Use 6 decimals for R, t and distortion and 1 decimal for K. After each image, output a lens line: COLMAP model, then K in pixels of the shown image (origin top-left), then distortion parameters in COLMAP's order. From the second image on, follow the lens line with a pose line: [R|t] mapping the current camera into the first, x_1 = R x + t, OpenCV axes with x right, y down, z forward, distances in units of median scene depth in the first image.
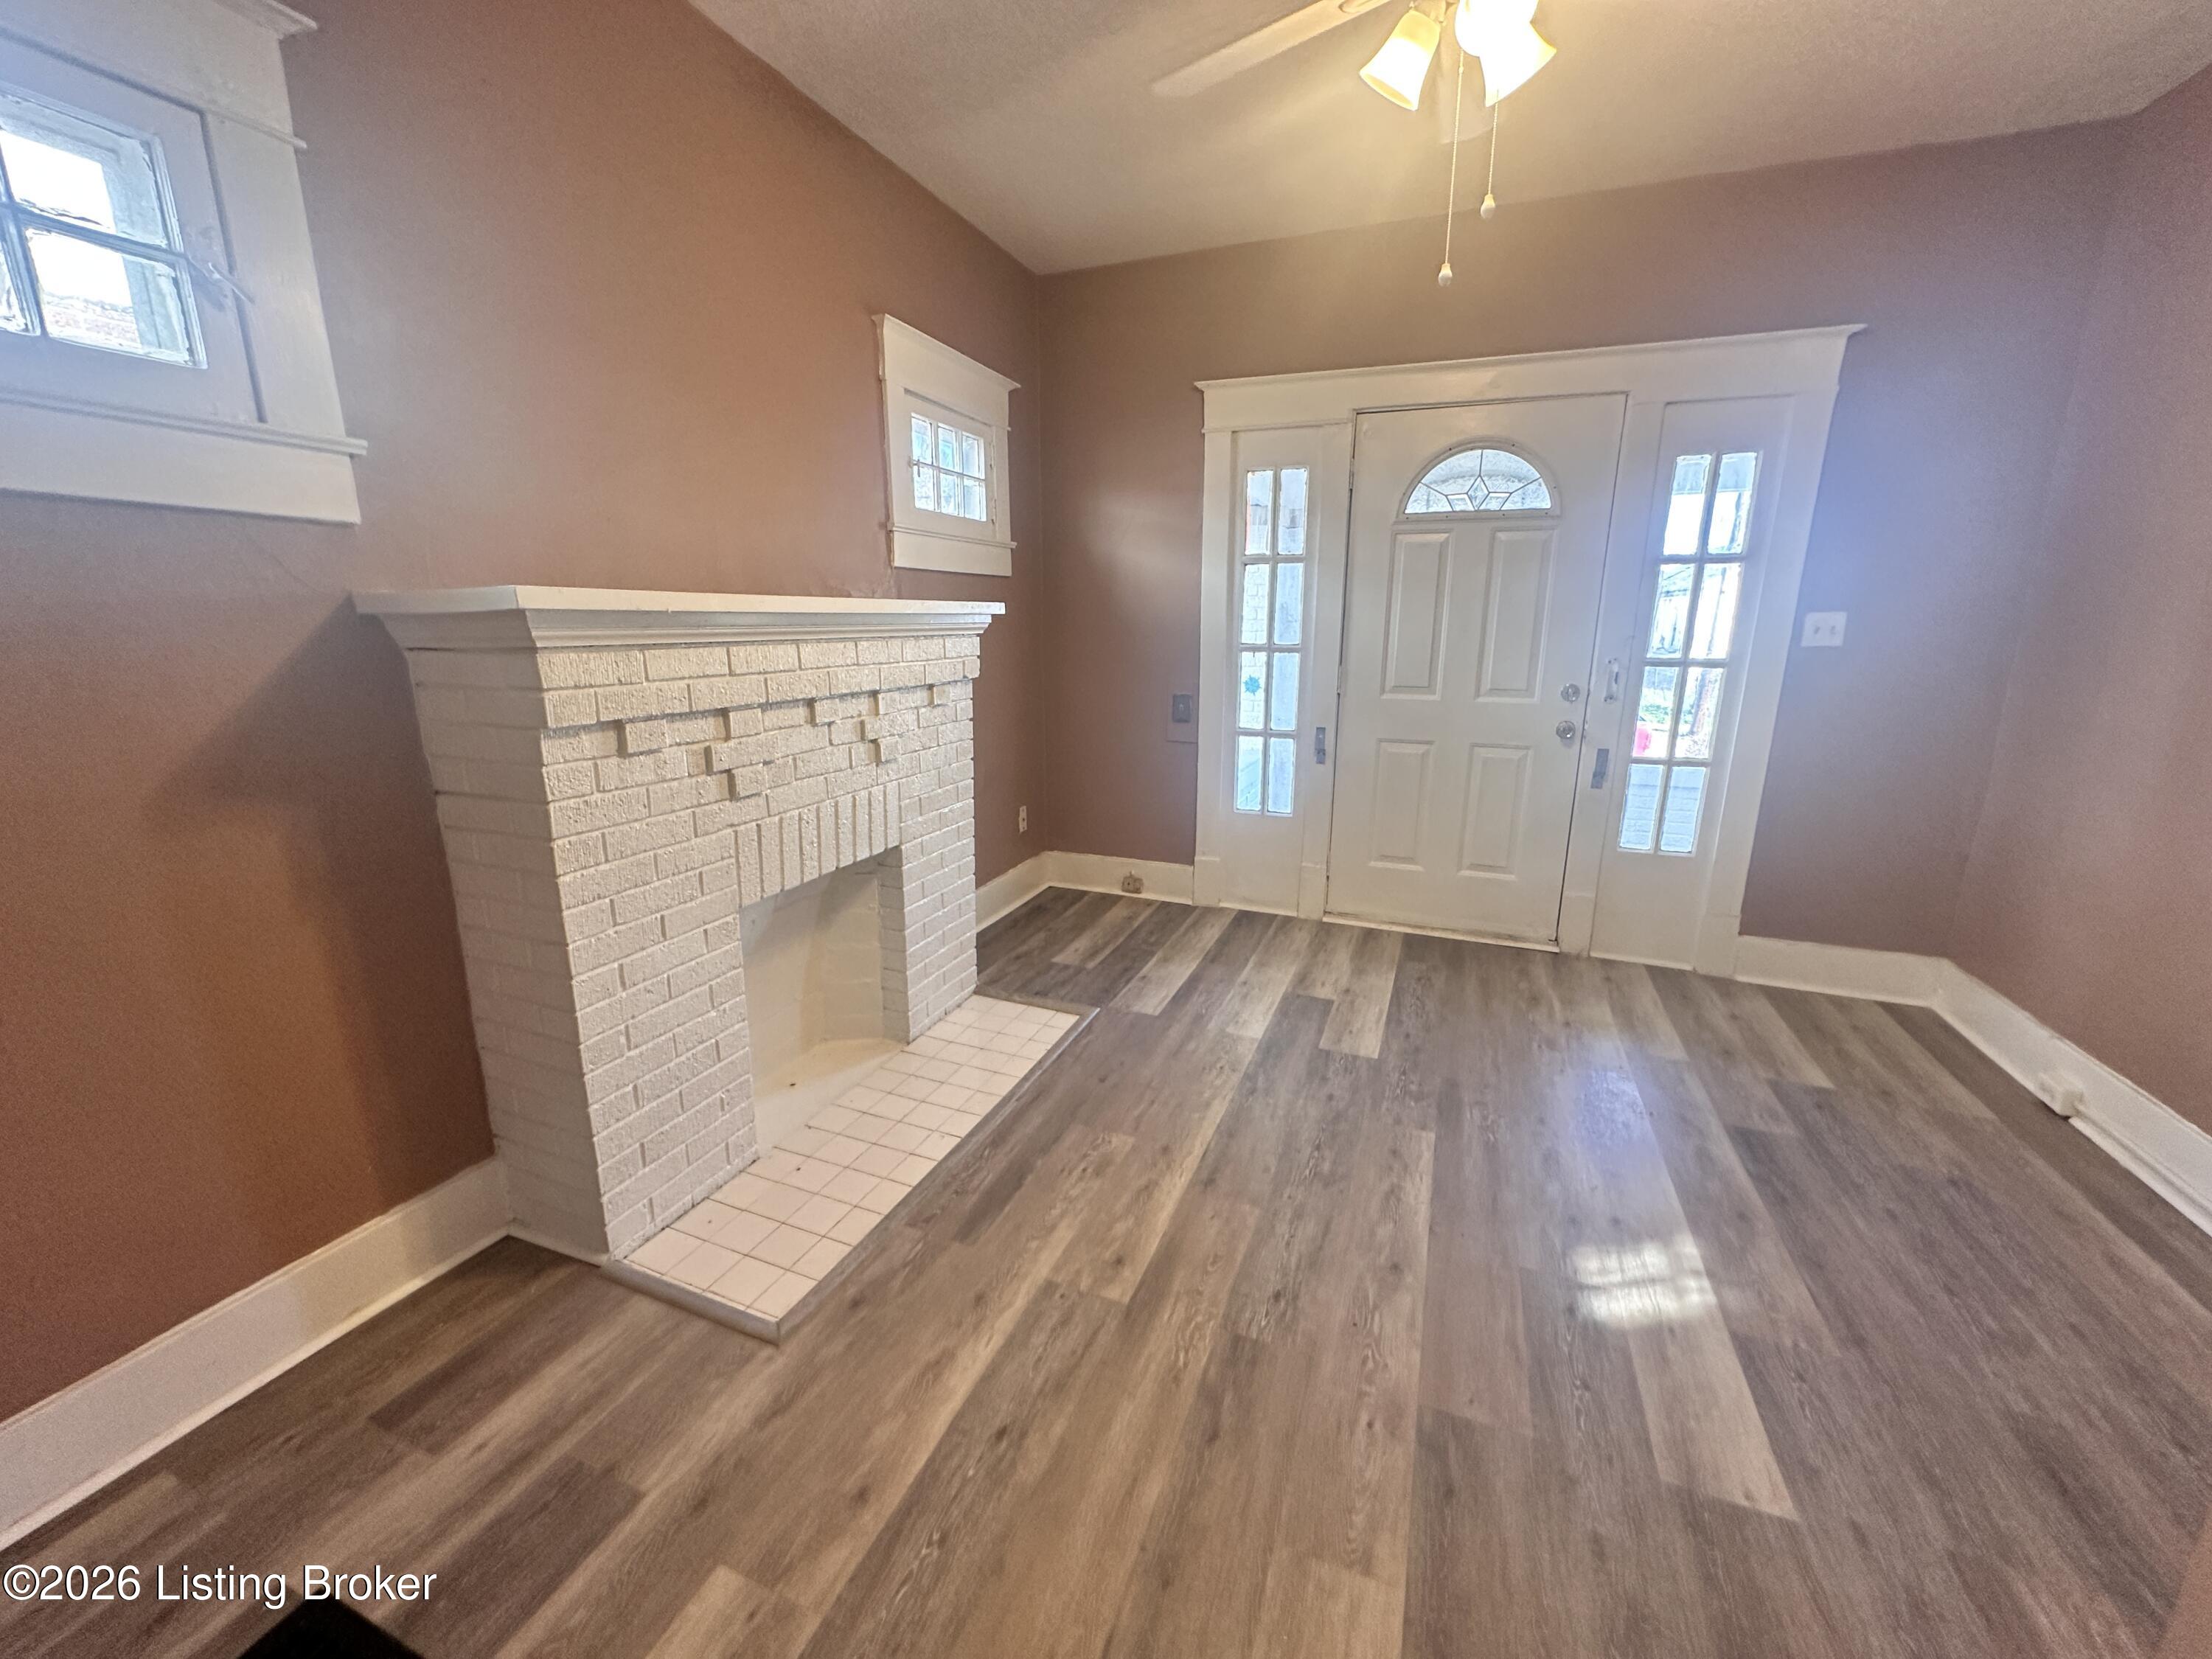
lens RADIAL K [[884.6, 0, 1102.7], [0, 884.6, 824.8], [0, 0, 1]] dist [-0.003005, 0.000625]
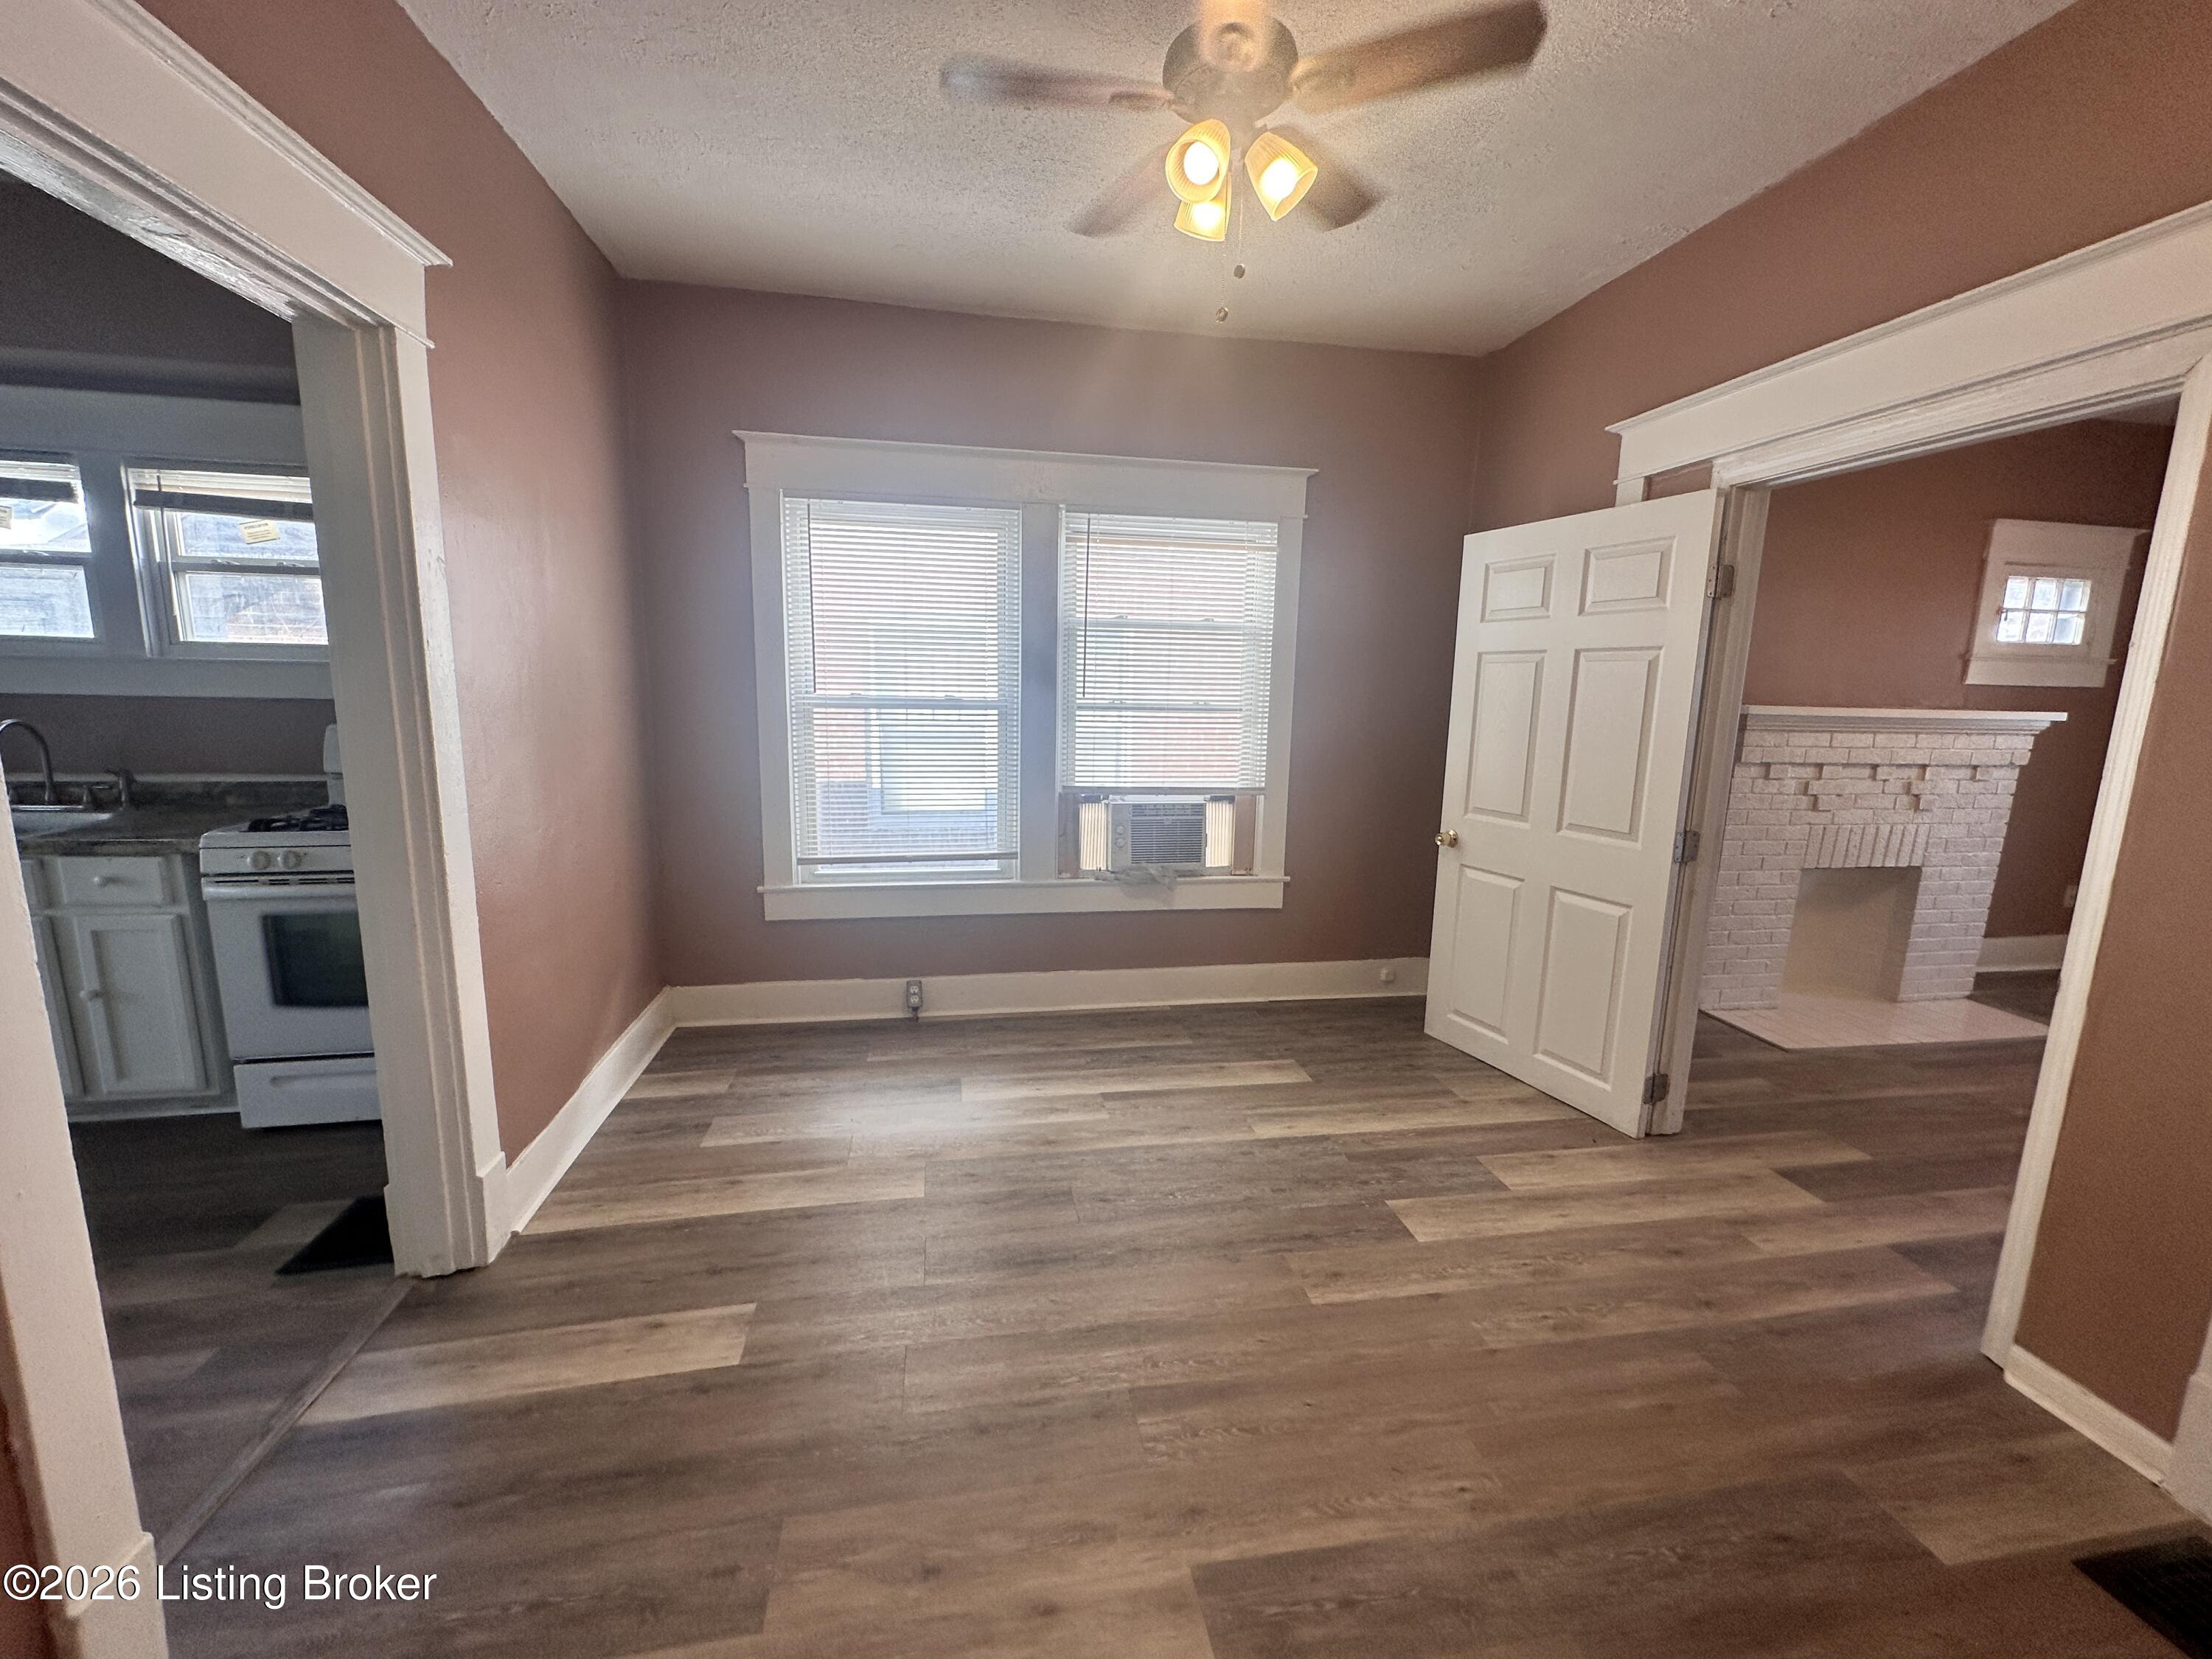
lens RADIAL K [[880.7, 0, 1099.9], [0, 880.7, 828.8], [0, 0, 1]] dist [-0.003476, 0.000178]
pose [[0.524950, 0.148749, -0.838034, 0.310608], [-0.215106, 0.975833, 0.038464, 0.223126], [0.823503, 0.160075, 0.544260, -1.087447]]
